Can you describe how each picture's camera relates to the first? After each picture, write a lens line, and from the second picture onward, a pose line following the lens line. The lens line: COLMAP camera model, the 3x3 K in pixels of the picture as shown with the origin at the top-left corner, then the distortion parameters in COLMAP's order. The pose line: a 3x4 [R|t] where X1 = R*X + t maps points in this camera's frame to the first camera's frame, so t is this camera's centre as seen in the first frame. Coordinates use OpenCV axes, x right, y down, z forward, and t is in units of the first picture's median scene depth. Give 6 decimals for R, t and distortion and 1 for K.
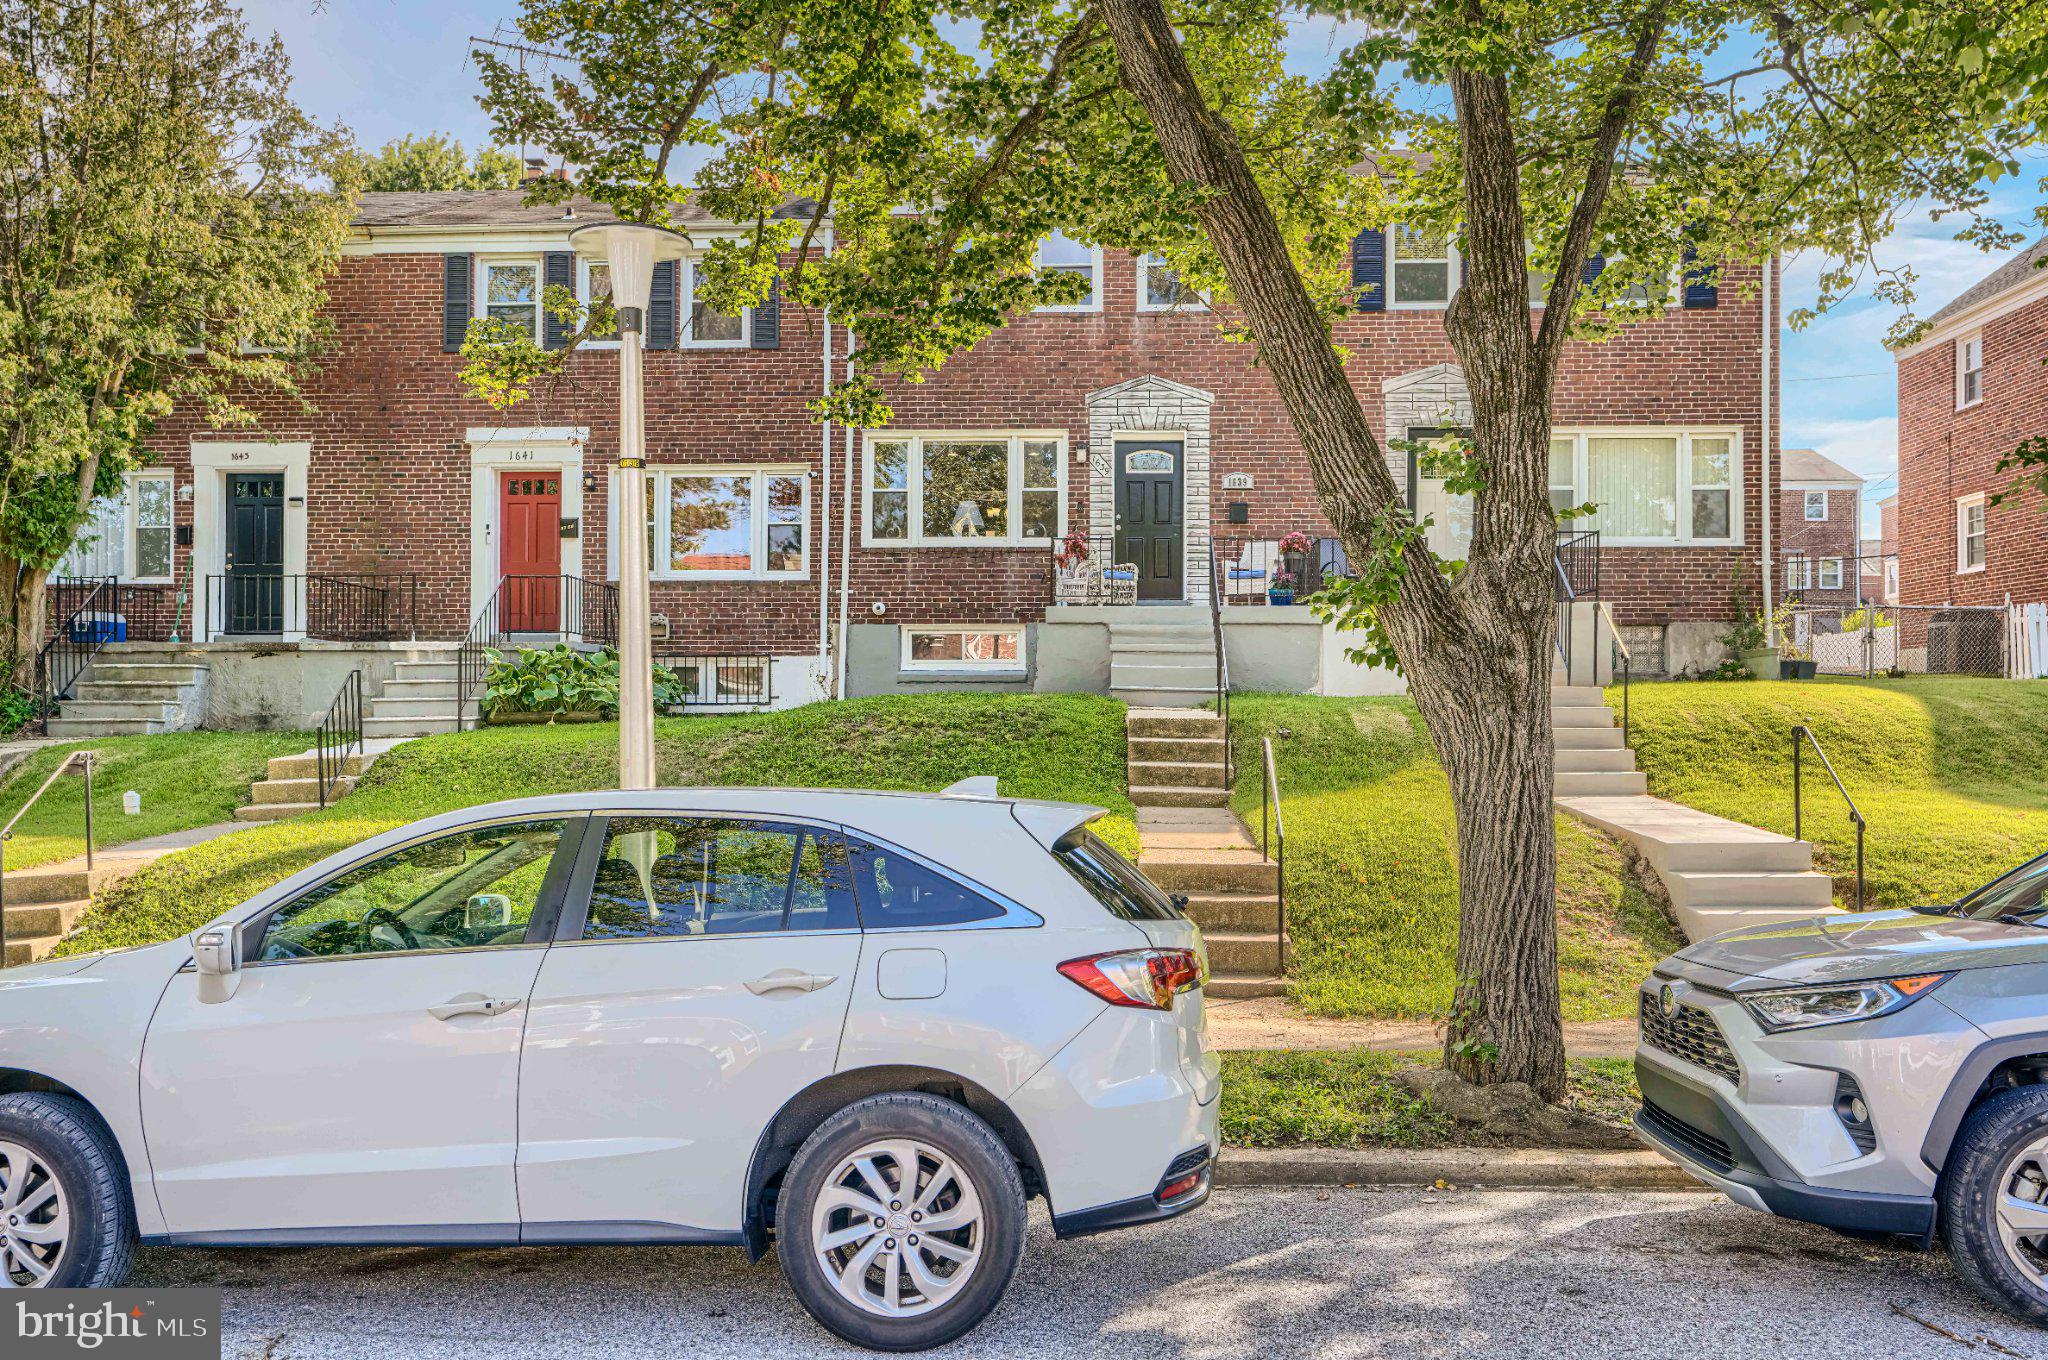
lens RADIAL K [[1648.0, 0, 1025.8], [0, 1648.0, 686.1], [0, 0, 1]] dist [0.008132, 0.000642]
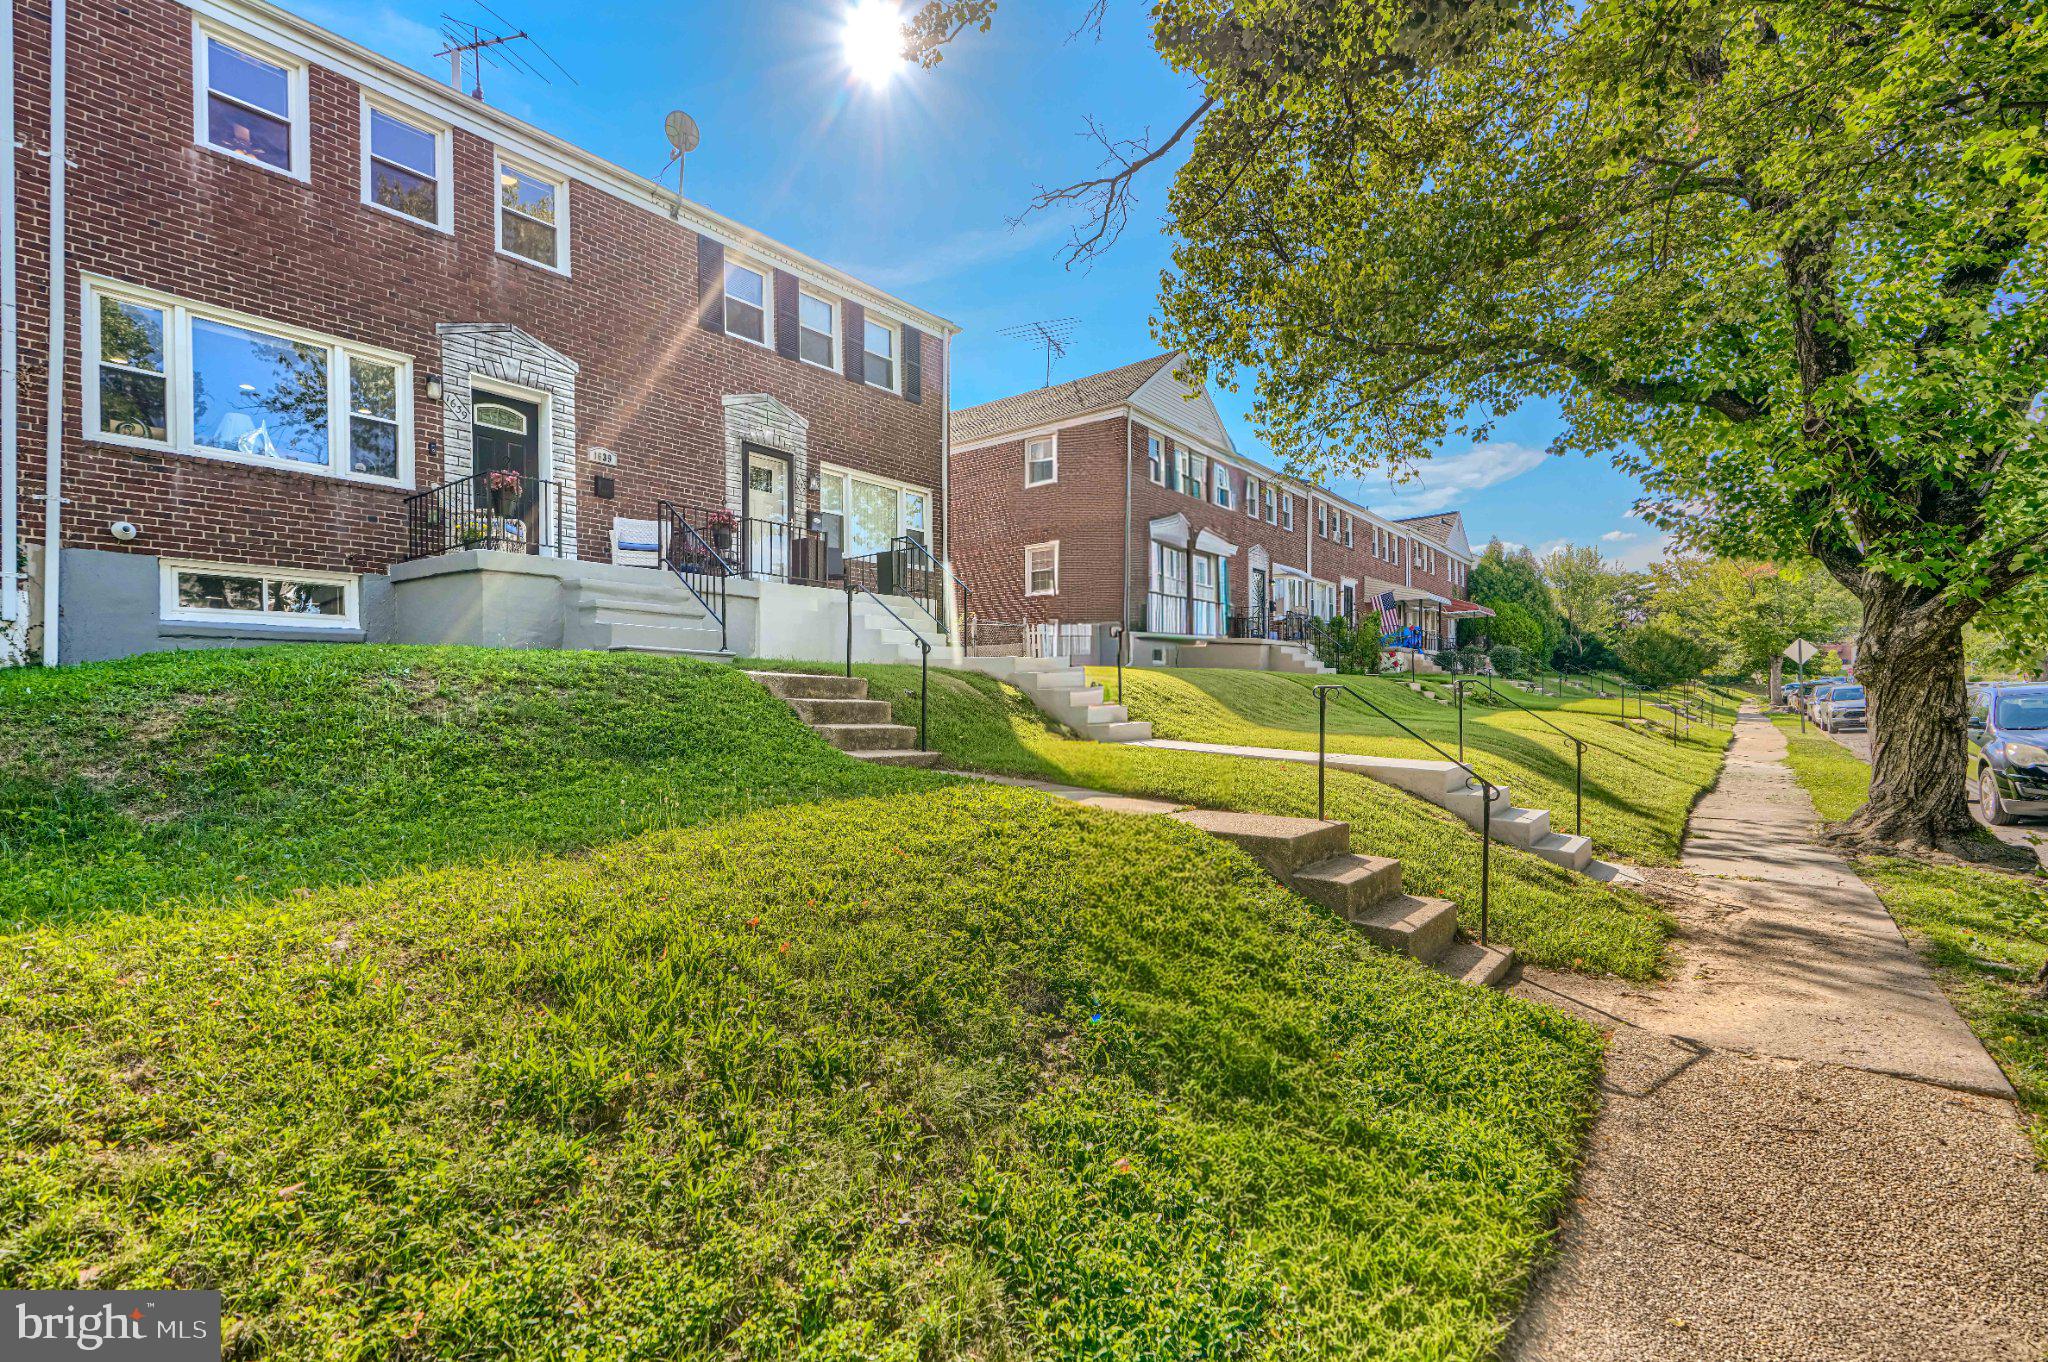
lens RADIAL K [[932.2, 0, 1019.1], [0, 932.2, 714.6], [0, 0, 1]] dist [0.001881, 0.000373]
pose [[0.564356, -0.018820, 0.825317, -0.206828], [-0.008600, 0.999552, 0.028674, 0.017940], [-0.825487, -0.023280, 0.563941, 0.449236]]
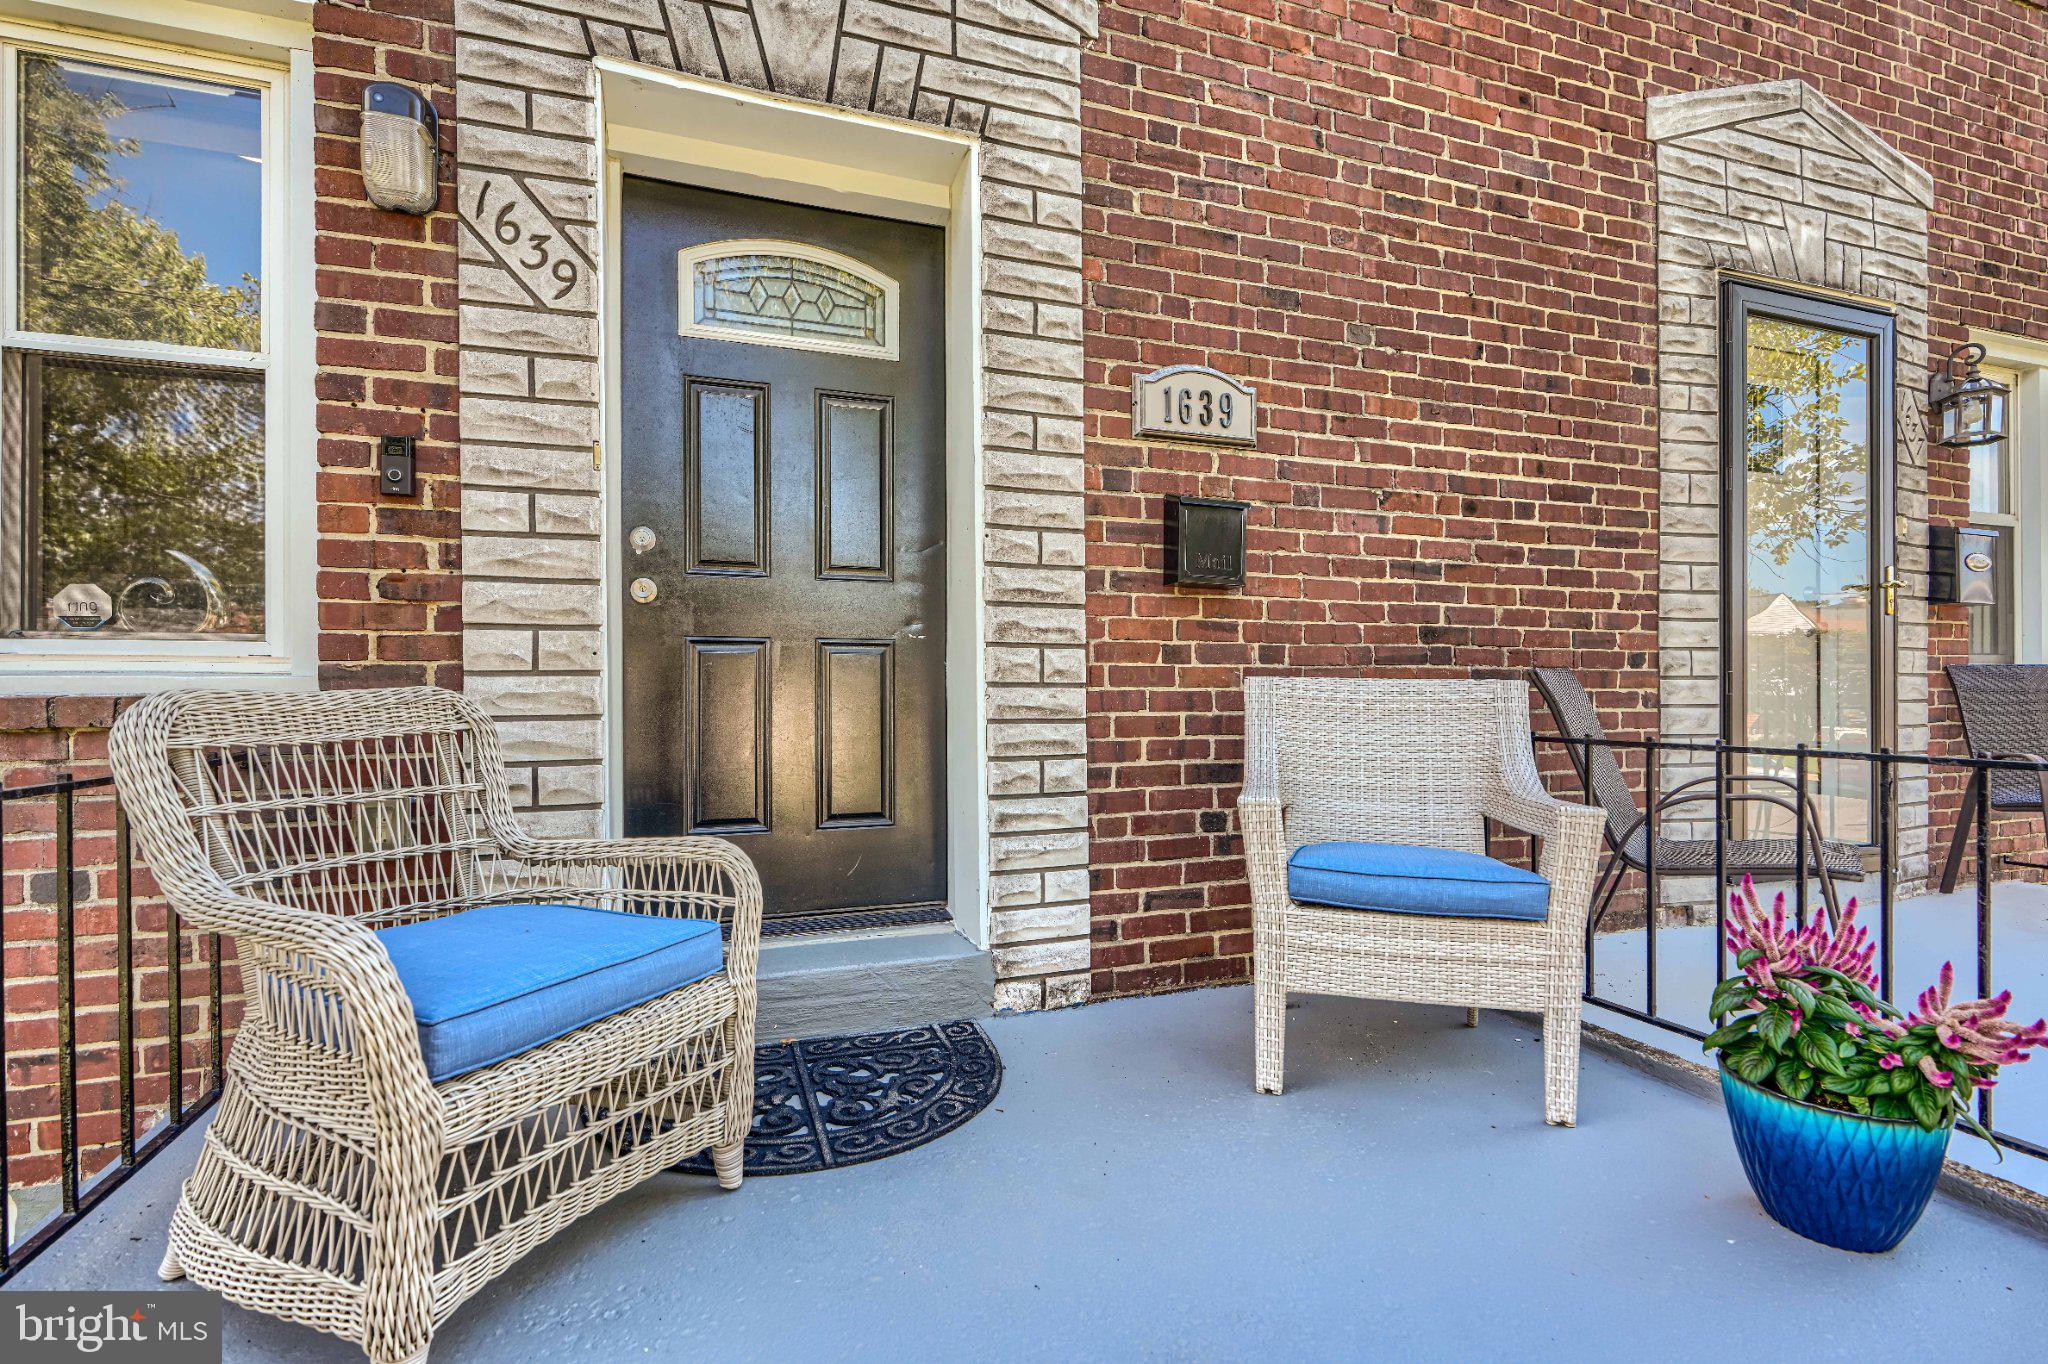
lens RADIAL K [[932.2, 0, 1018.3], [0, 932.2, 687.0], [0, 0, 1]] dist [0.001881, 0.000373]
pose [[0.921458, -0.008929, 0.388375, 0.054839], [0.001780, 0.999822, 0.018764, -0.086976], [-0.388473, -0.016599, 0.921310, 0.882828]]
